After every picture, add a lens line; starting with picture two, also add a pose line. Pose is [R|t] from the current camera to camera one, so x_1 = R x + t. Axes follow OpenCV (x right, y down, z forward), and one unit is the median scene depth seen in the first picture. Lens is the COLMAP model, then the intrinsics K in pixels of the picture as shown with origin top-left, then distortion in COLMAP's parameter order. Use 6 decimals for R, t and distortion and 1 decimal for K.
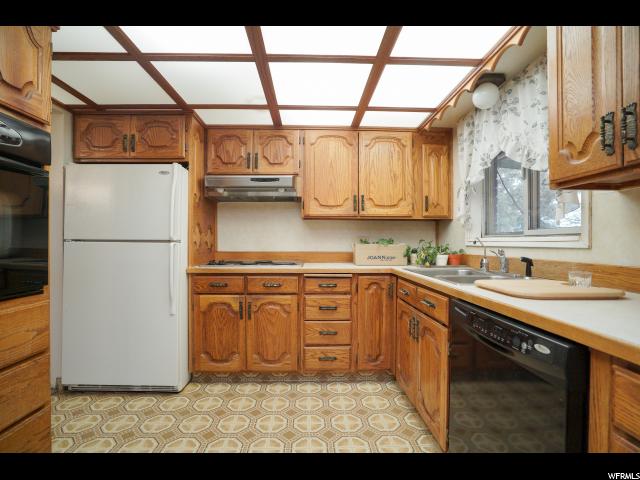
lens RADIAL K [[307.0, 0, 314.4], [0, 307.0, 241.8], [0, 0, 1]] dist [-0.040575, 0.000459]
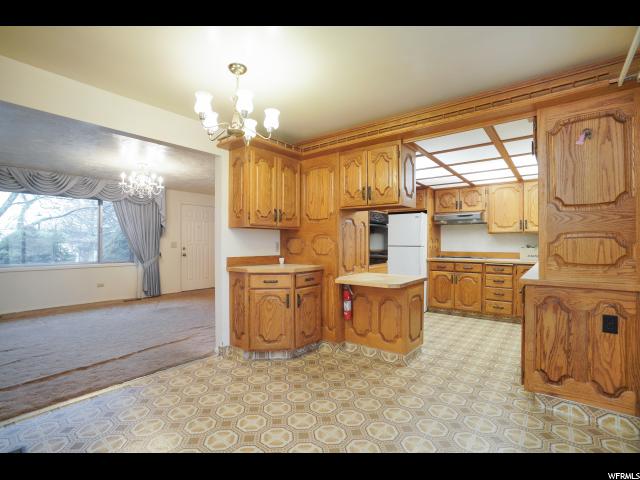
lens RADIAL K [[307.0, 0, 314.4], [0, 307.0, 241.8], [0, 0, 1]] dist [-0.040575, 0.000459]
pose [[0.761560, -0.004406, -0.648080, 0.385694], [0.002650, 0.999990, -0.003685, -0.027921], [0.648090, 0.001089, 0.761563, -1.178972]]
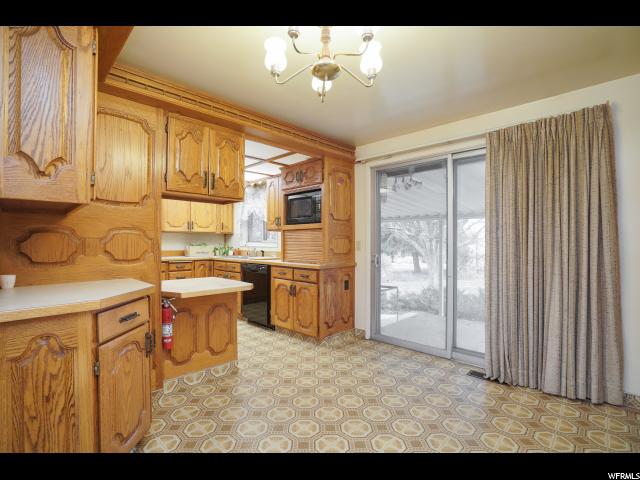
lens RADIAL K [[307.0, 0, 314.4], [0, 307.0, 241.8], [0, 0, 1]] dist [-0.040575, 0.000459]
pose [[0.721248, -0.003216, 0.692669, -0.703237], [0.001089, 0.999993, 0.003509, -0.029505], [-0.692676, -0.001776, 0.721247, -1.060459]]
